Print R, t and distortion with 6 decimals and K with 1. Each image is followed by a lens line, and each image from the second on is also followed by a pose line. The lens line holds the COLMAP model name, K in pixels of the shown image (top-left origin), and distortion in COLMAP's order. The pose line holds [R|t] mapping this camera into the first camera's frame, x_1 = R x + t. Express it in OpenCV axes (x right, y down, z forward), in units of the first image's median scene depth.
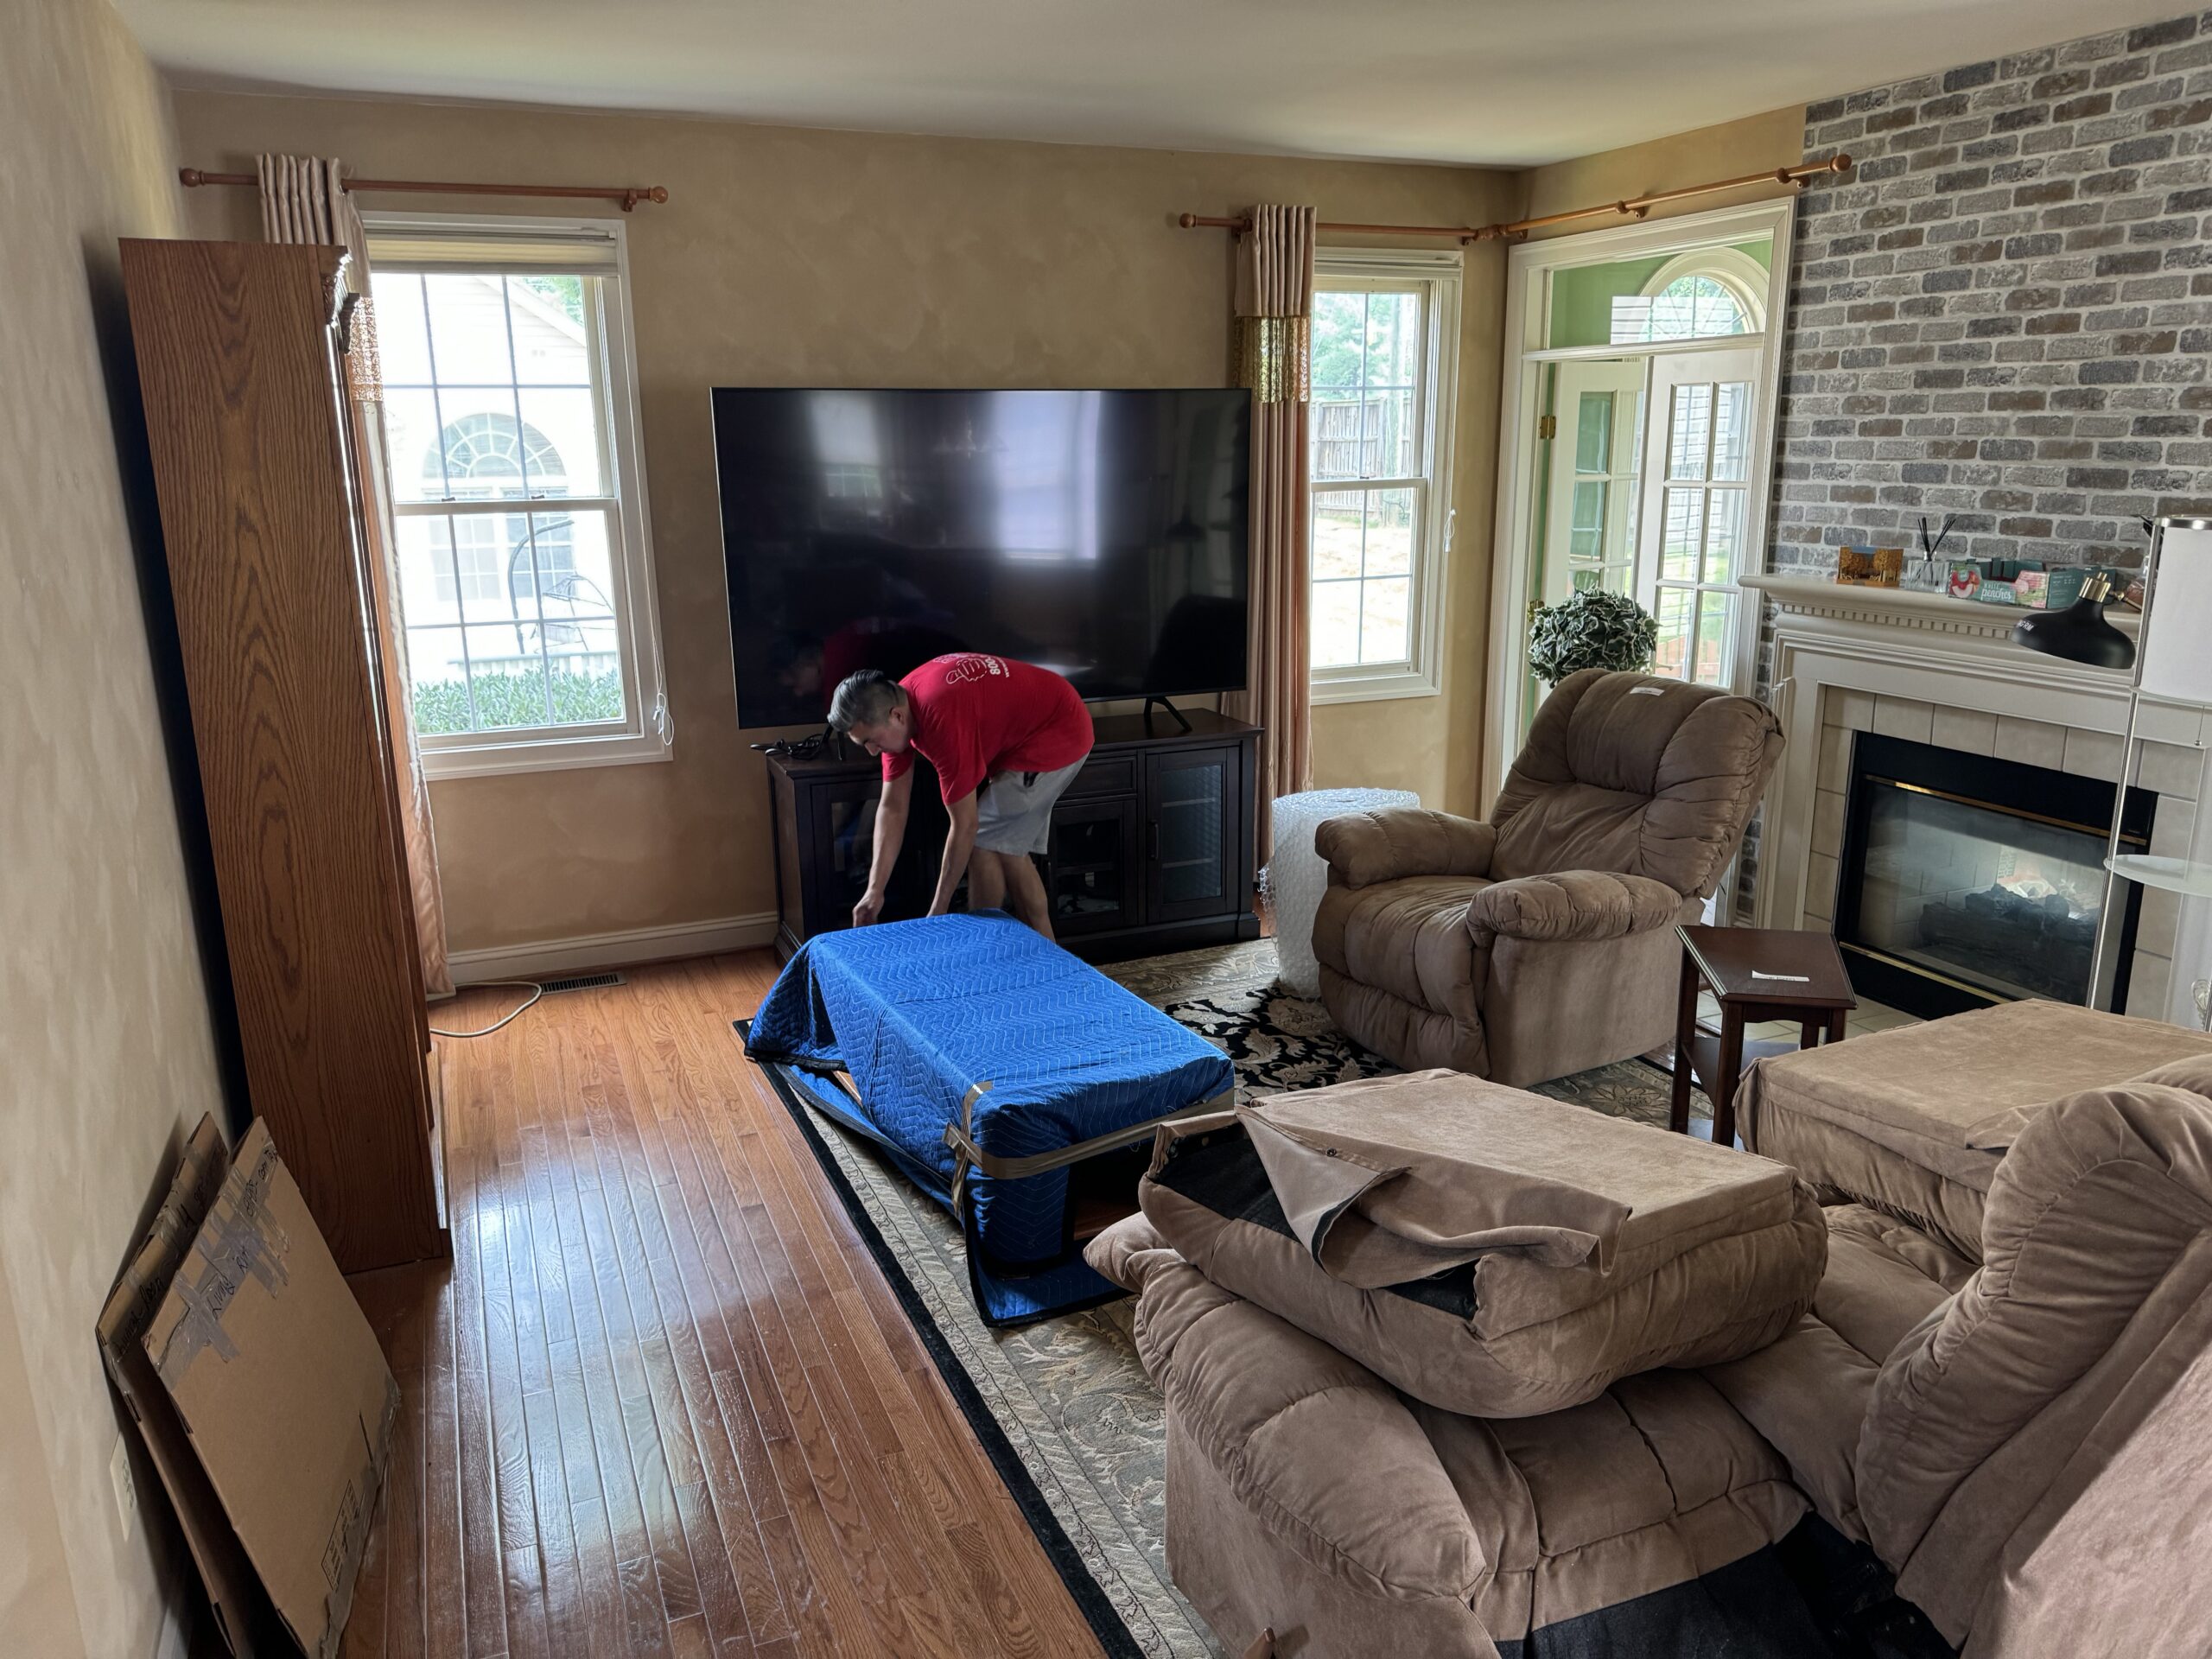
lens RADIAL K [[1569.4, 0, 1099.9], [0, 1569.4, 837.7], [0, 0, 1]] dist [0.015709, -0.020844]
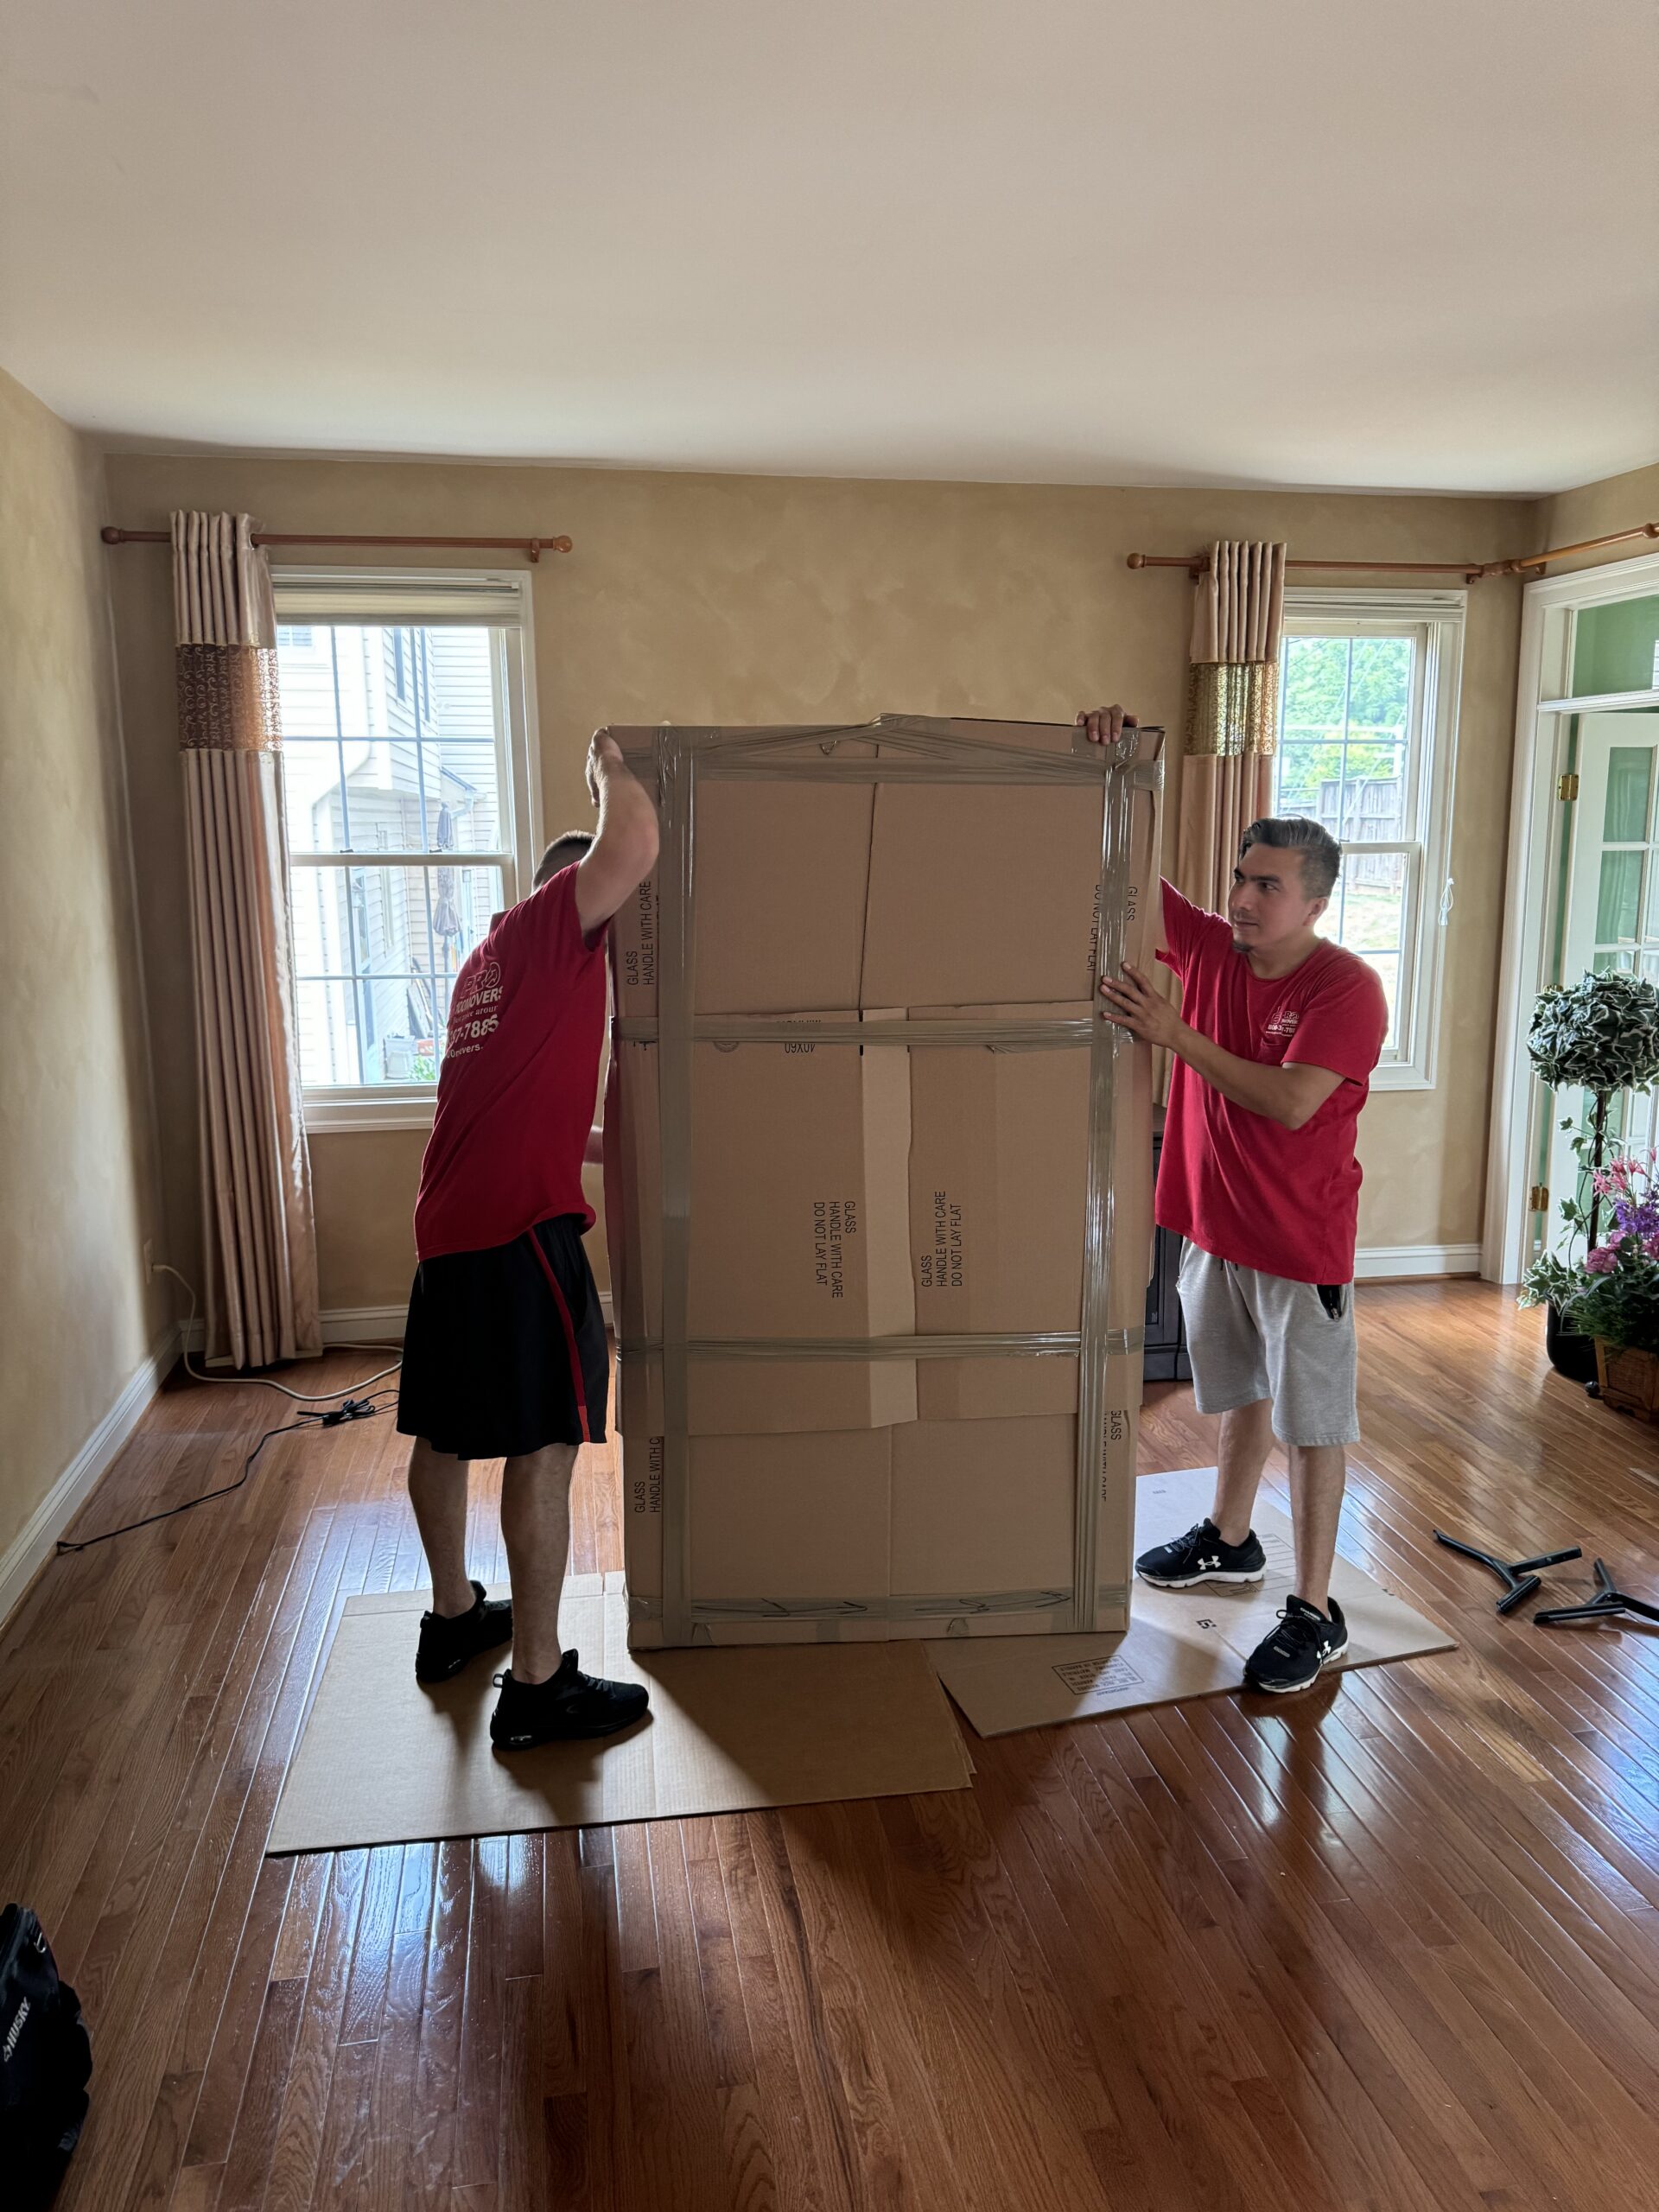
lens RADIAL K [[1569.4, 0, 843.7], [0, 1569.4, 1097.1], [0, 0, 1]] dist [0.015709, -0.020844]
pose [[0.977149, 0.043499, -0.208058, 0.106403], [-0.058603, 0.996031, -0.066987, -0.012885], [0.204319, 0.077649, 0.975820, 0.112228]]
